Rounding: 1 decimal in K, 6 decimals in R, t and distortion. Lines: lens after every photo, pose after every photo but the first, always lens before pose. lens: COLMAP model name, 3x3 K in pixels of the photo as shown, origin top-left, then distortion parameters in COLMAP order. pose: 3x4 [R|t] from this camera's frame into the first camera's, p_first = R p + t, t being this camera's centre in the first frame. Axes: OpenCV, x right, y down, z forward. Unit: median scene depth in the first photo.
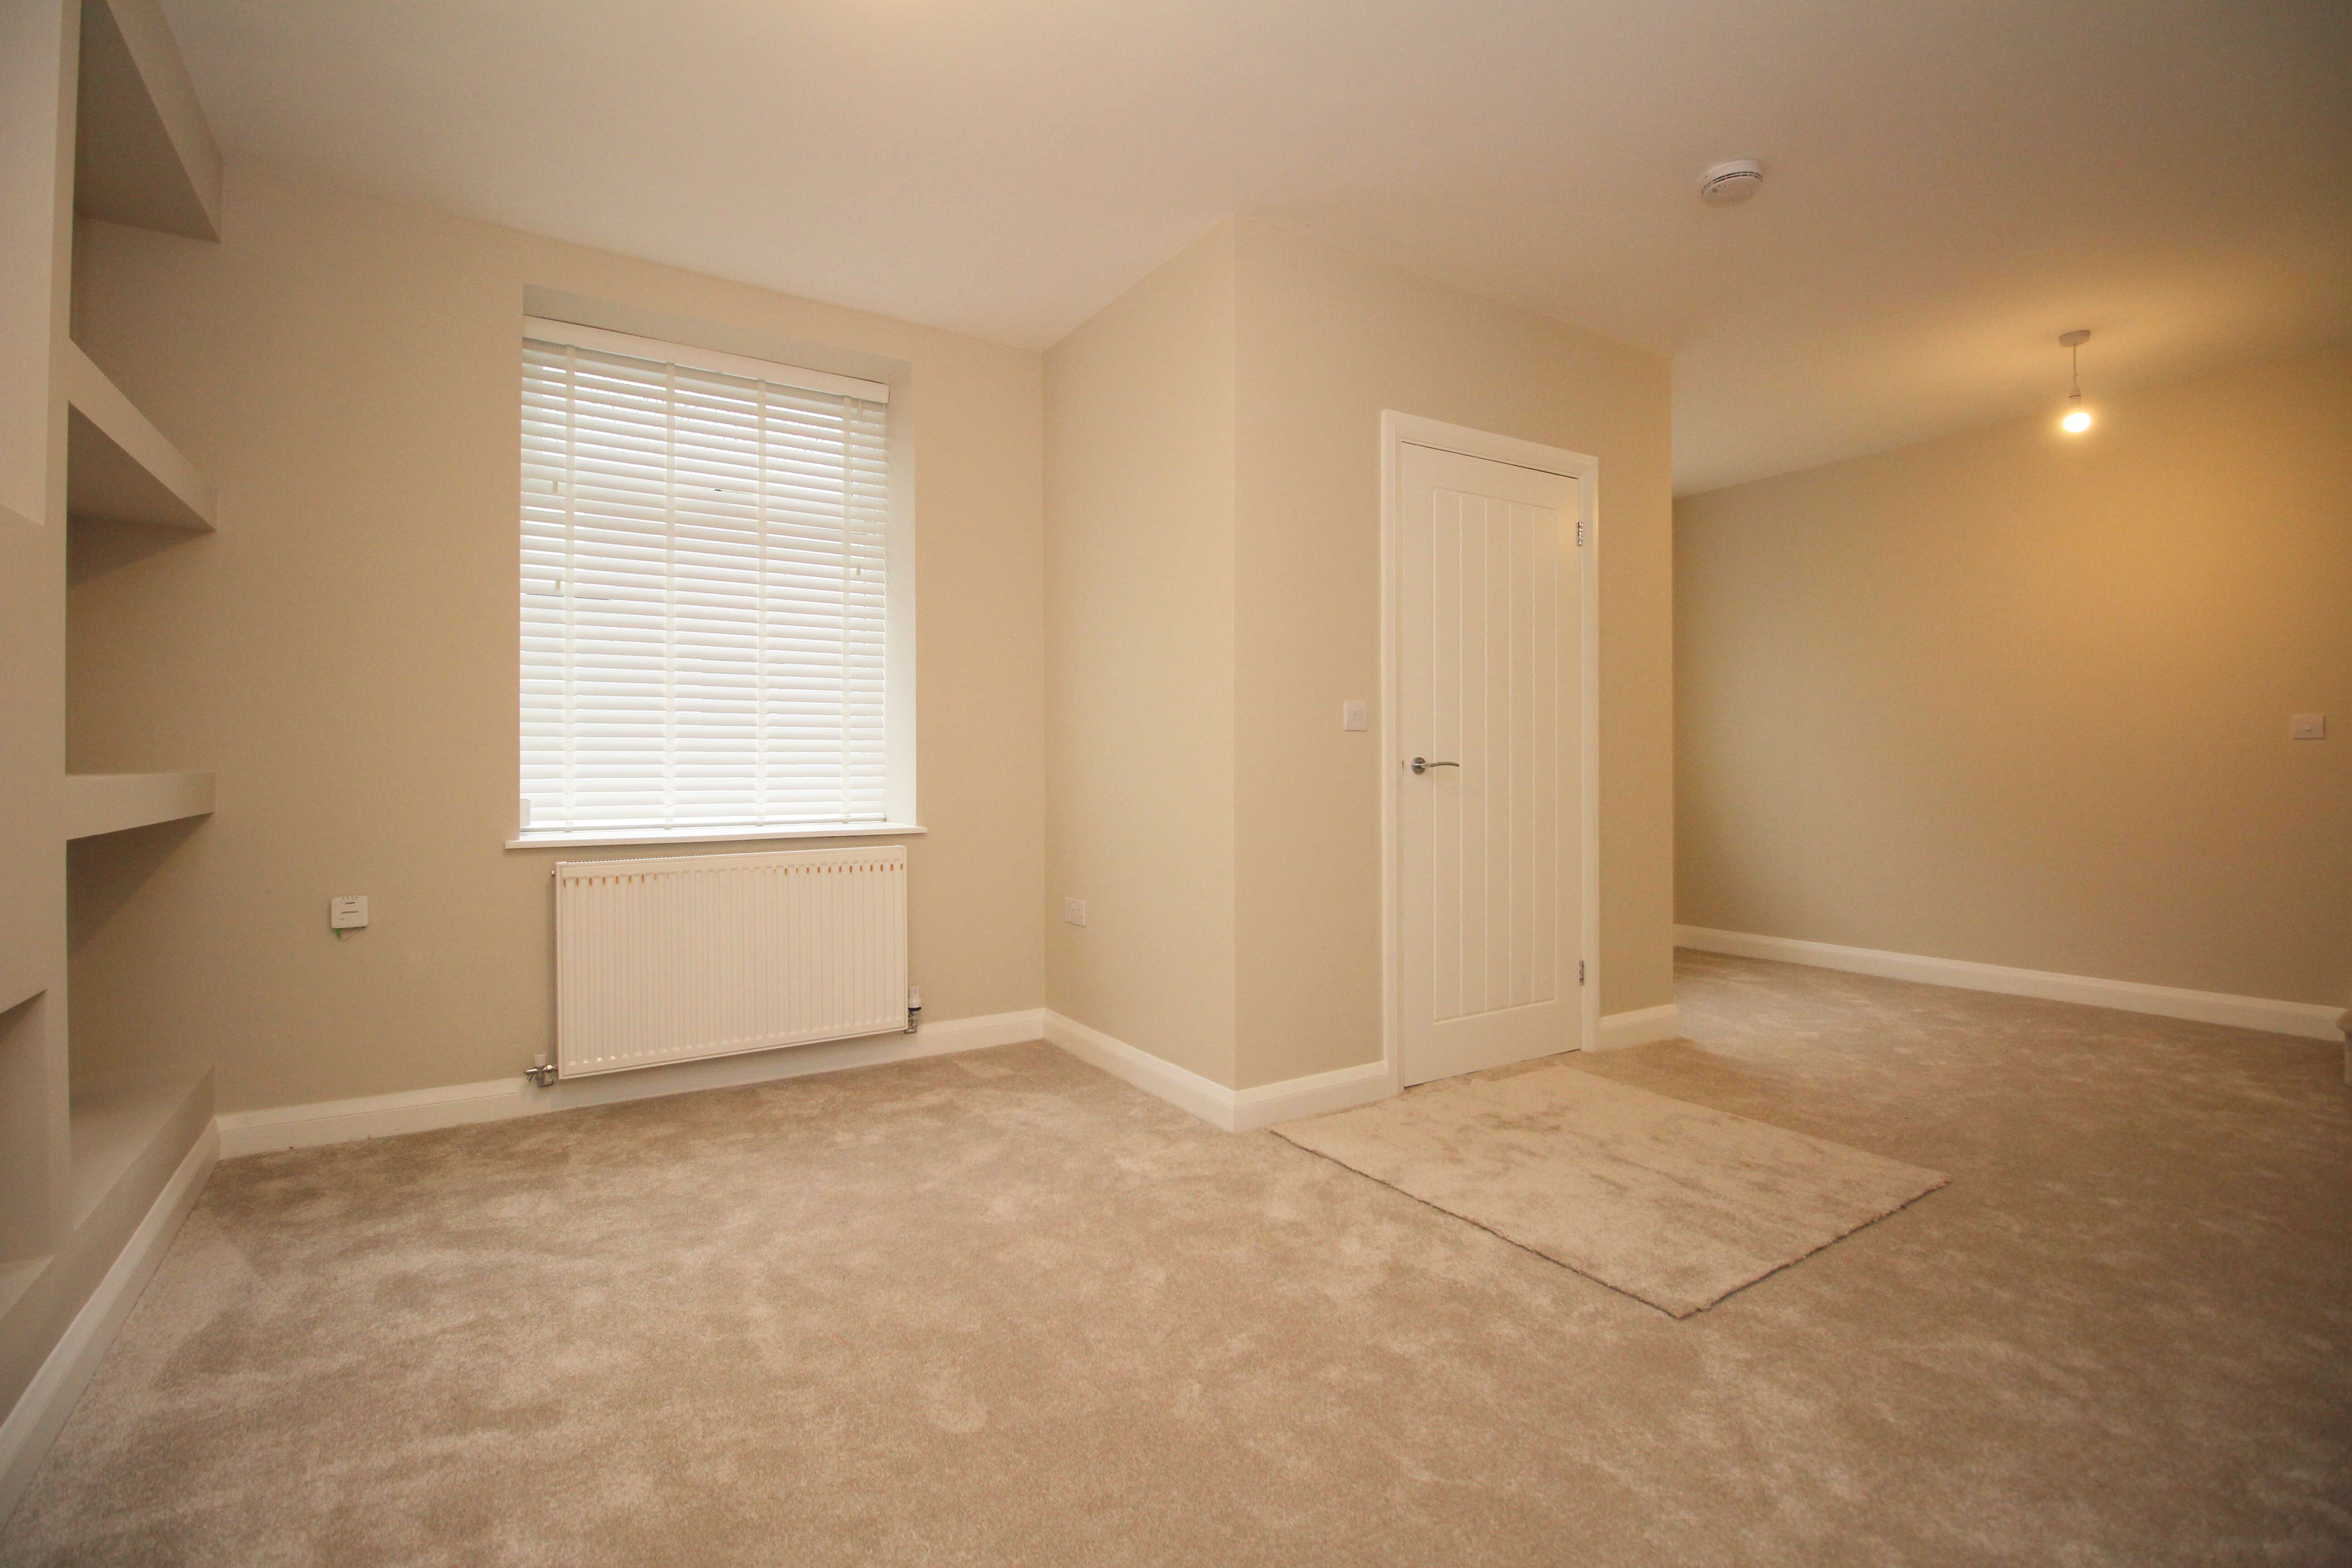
lens RADIAL K [[1094.6, 0, 1171.6], [0, 1094.6, 773.1], [0, 0, 1]] dist [-0.020543, -0.000976]
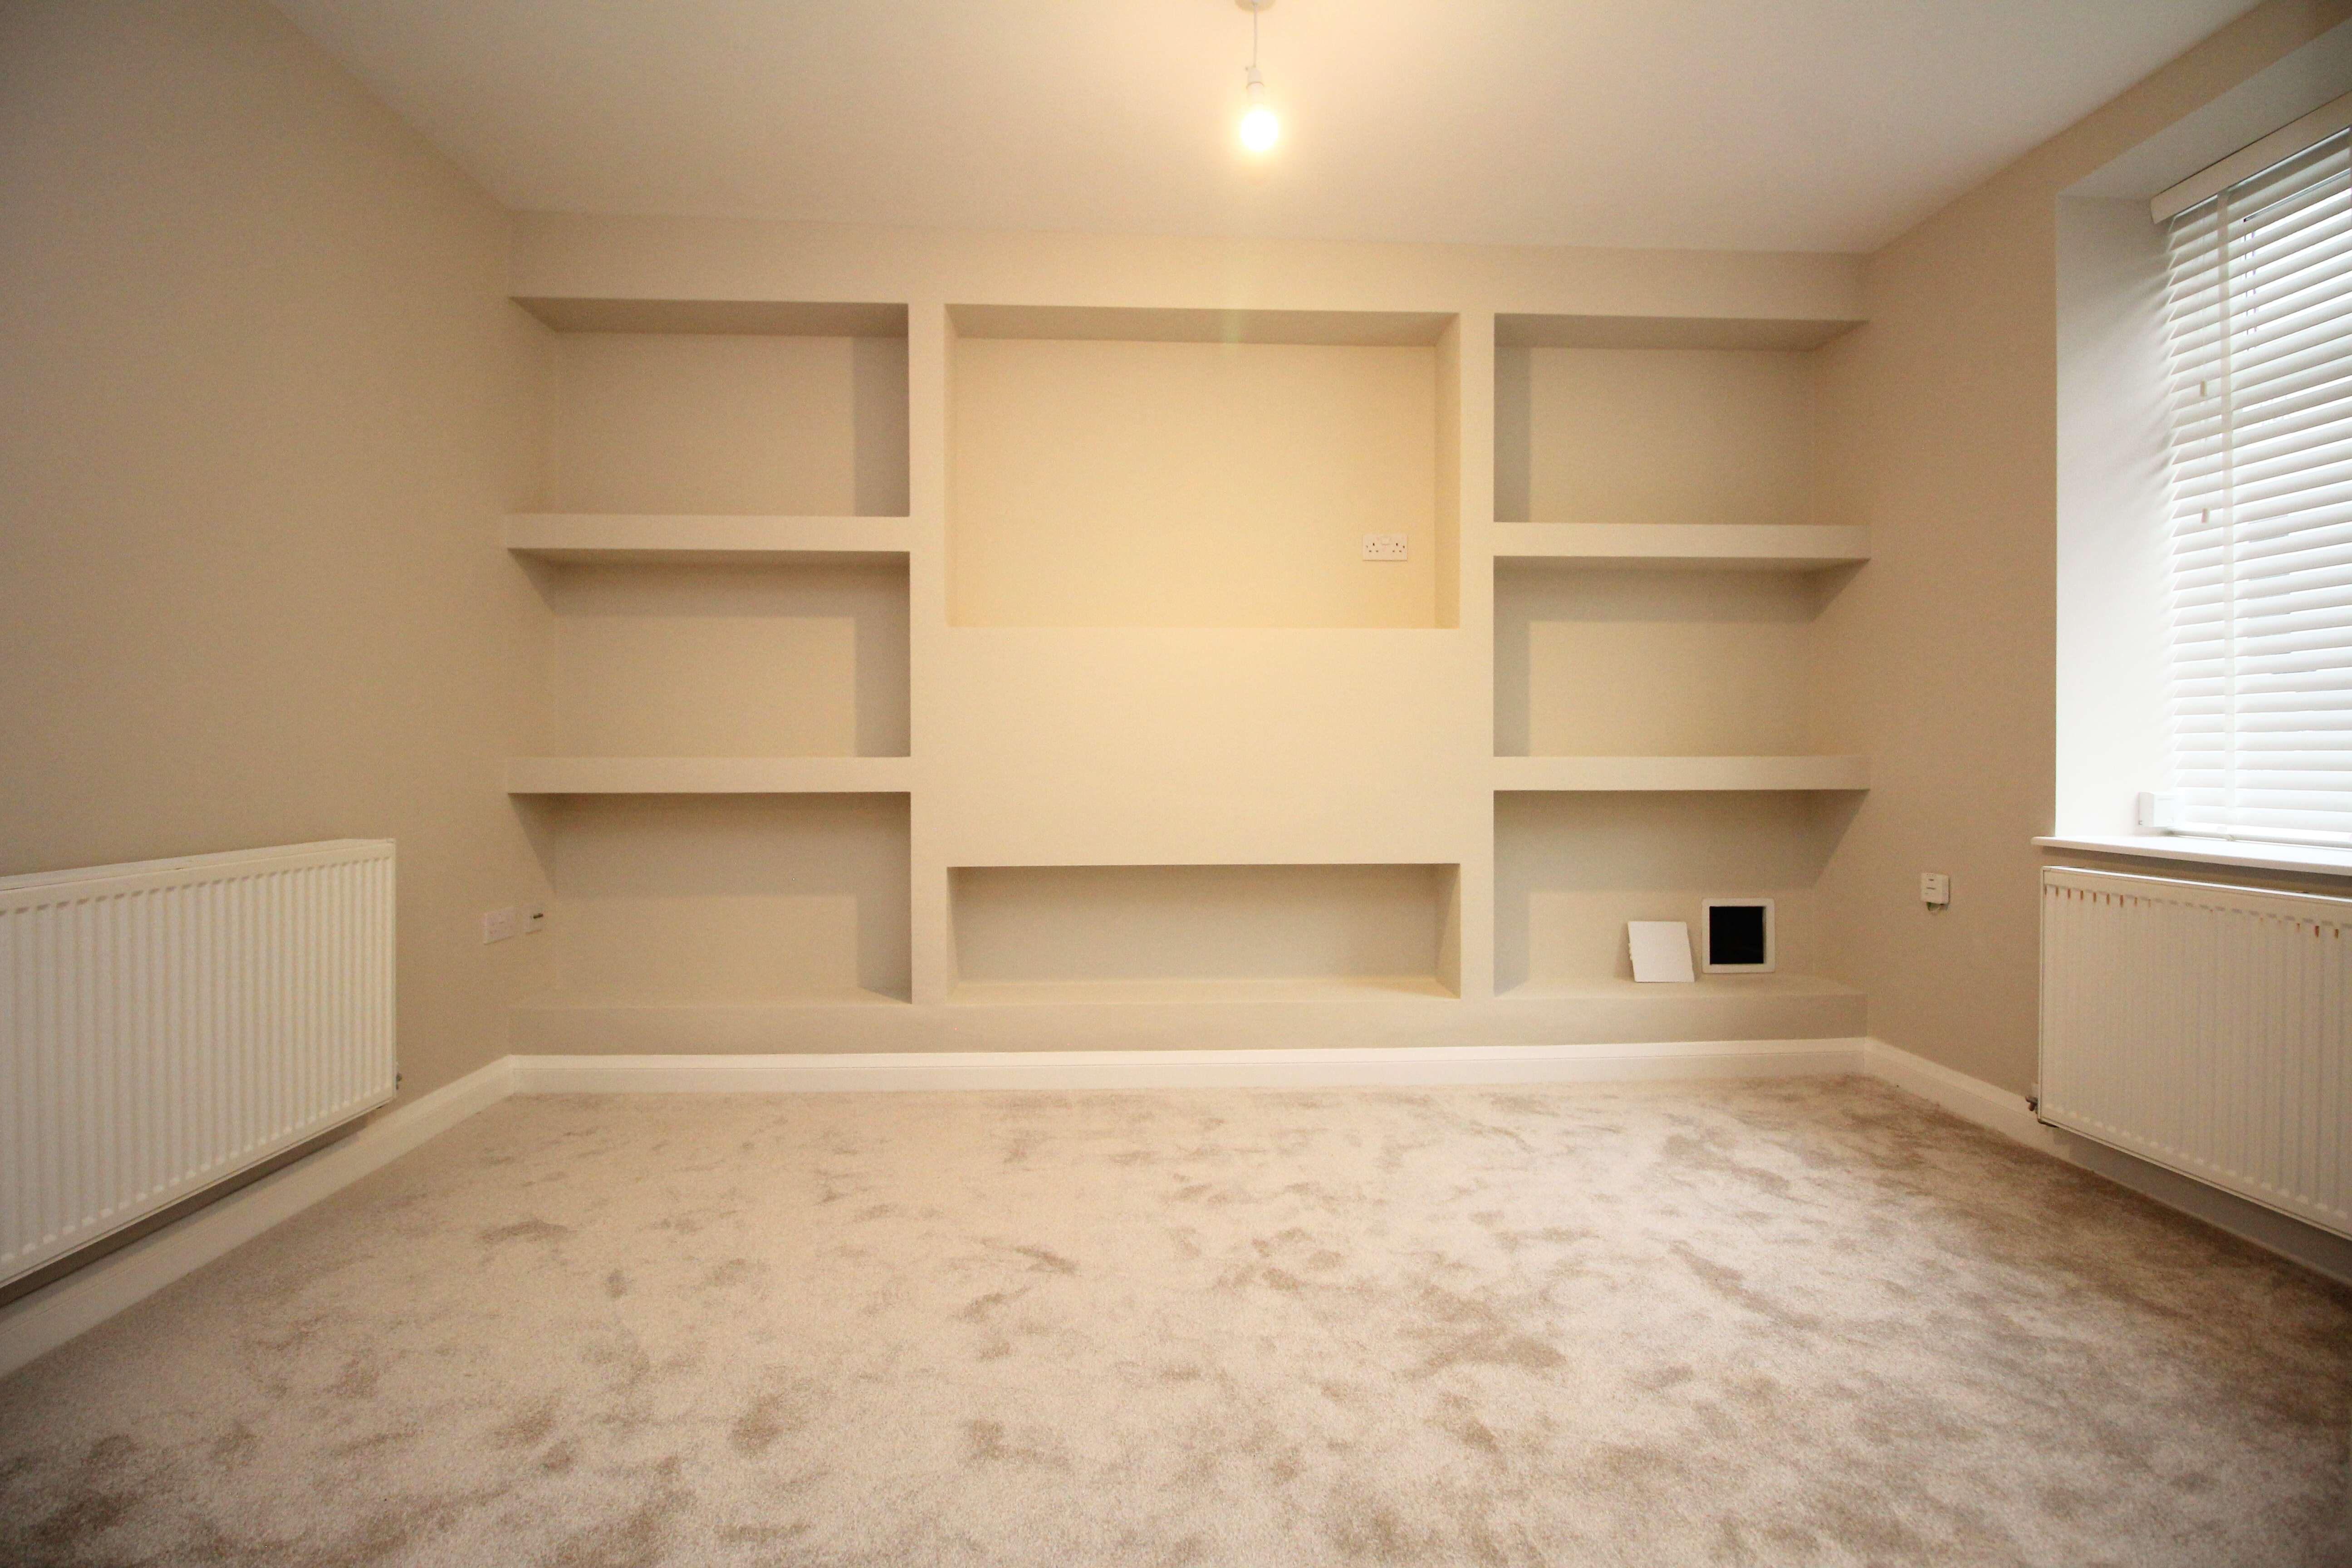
lens RADIAL K [[1094.6, 0, 1169.9], [0, 1094.6, 773.2], [0, 0, 1]] dist [-0.020543, -0.000976]
pose [[-0.509300, 0.014488, -0.860467, 0.543062], [-0.005746, 0.999779, 0.020234, -0.003249], [0.860570, 0.015250, -0.509104, 0.890005]]
